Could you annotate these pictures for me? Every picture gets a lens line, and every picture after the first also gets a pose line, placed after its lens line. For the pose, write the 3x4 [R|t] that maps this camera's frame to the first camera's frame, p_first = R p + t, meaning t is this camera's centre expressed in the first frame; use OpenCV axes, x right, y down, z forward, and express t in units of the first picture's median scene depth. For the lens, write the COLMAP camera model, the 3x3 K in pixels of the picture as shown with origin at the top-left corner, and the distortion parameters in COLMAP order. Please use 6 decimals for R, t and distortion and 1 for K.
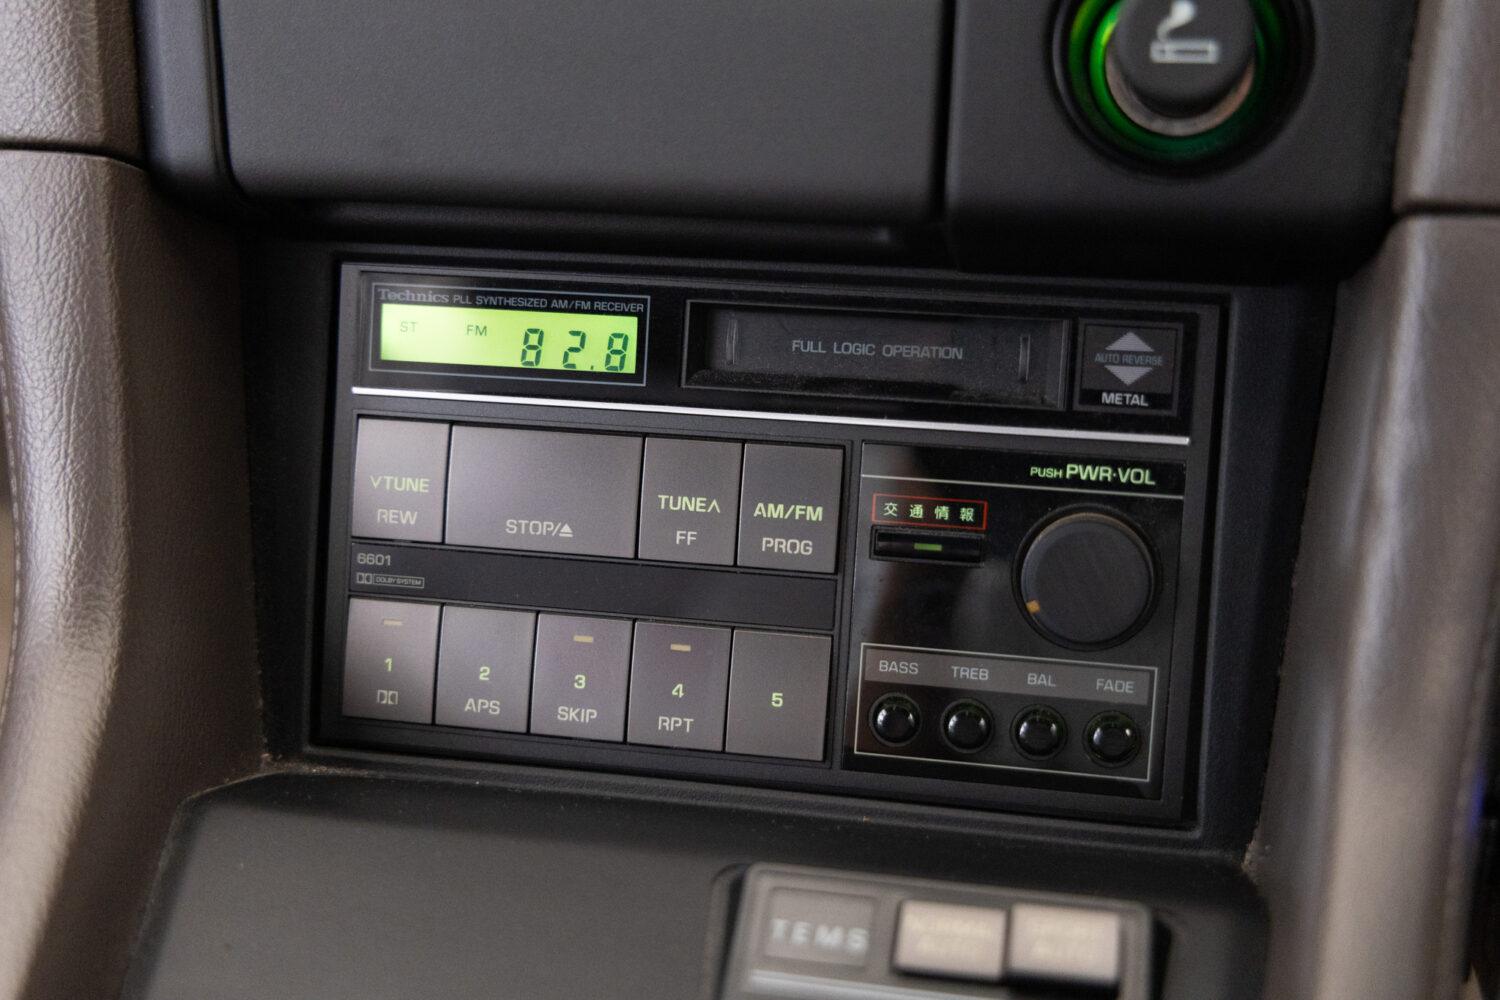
lens RADIAL K [[1931.1, 0, 737.7], [0, 1931.1, 486.1], [0, 0, 1]] dist [0.025147, 0.000000]
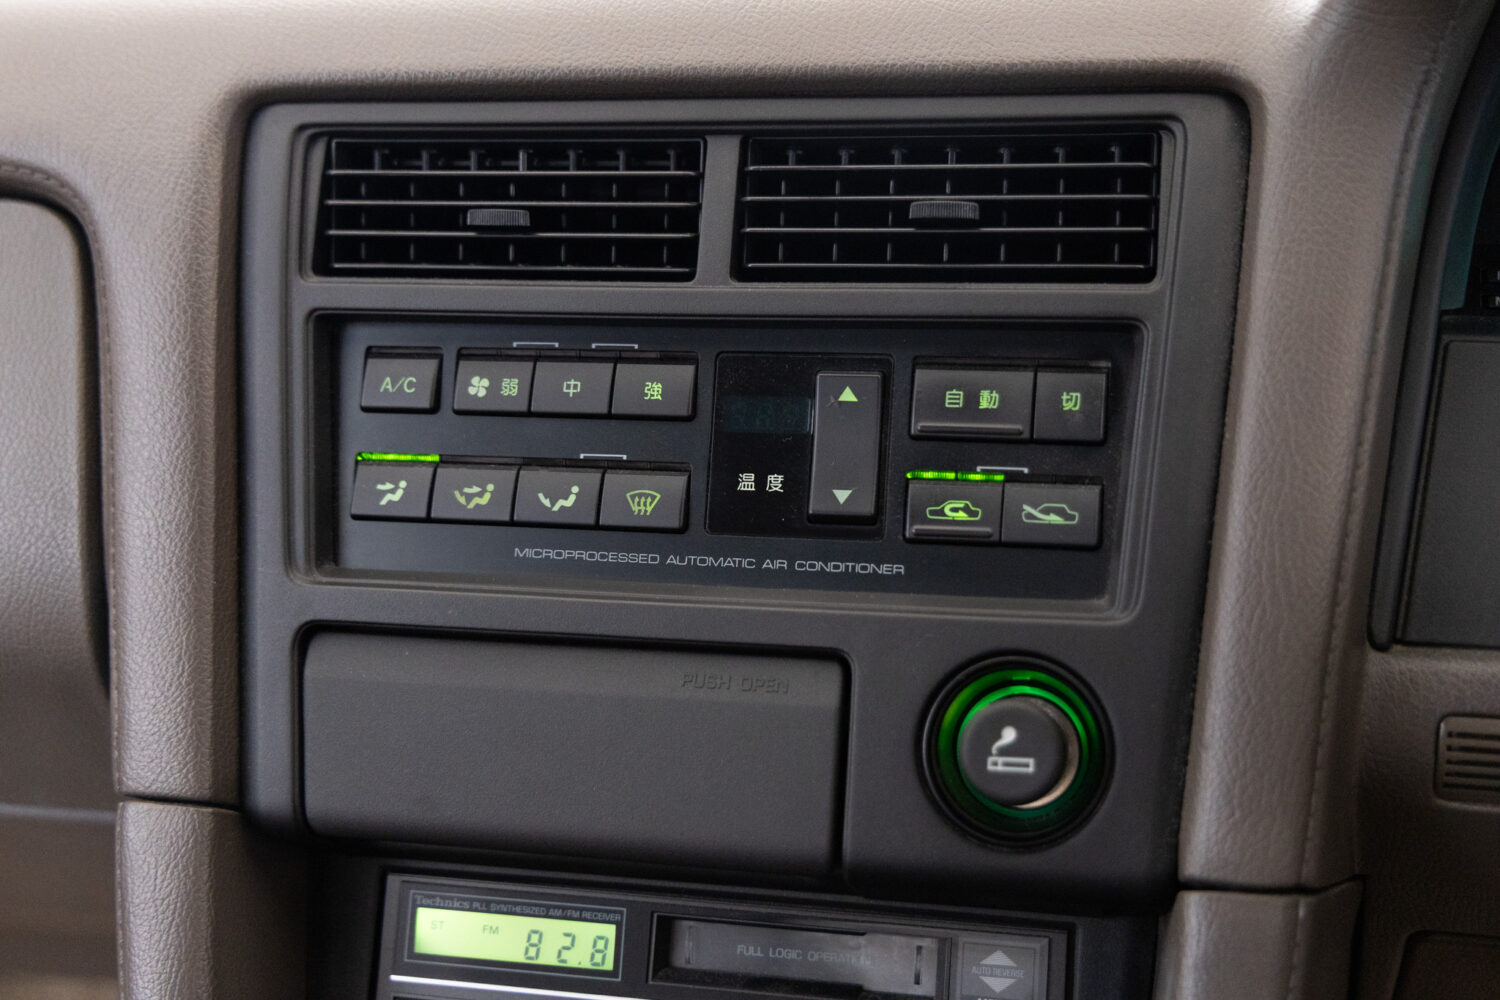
lens RADIAL K [[1931.1, 0, 748.1], [0, 1931.1, 499.9], [0, 0, 1]] dist [0.025147, 0.000000]
pose [[0.999235, 0.007733, -0.038332, 0.086735], [-0.014632, 0.982981, -0.183125, -0.138436], [0.036264, 0.183545, 0.982342, -0.316577]]
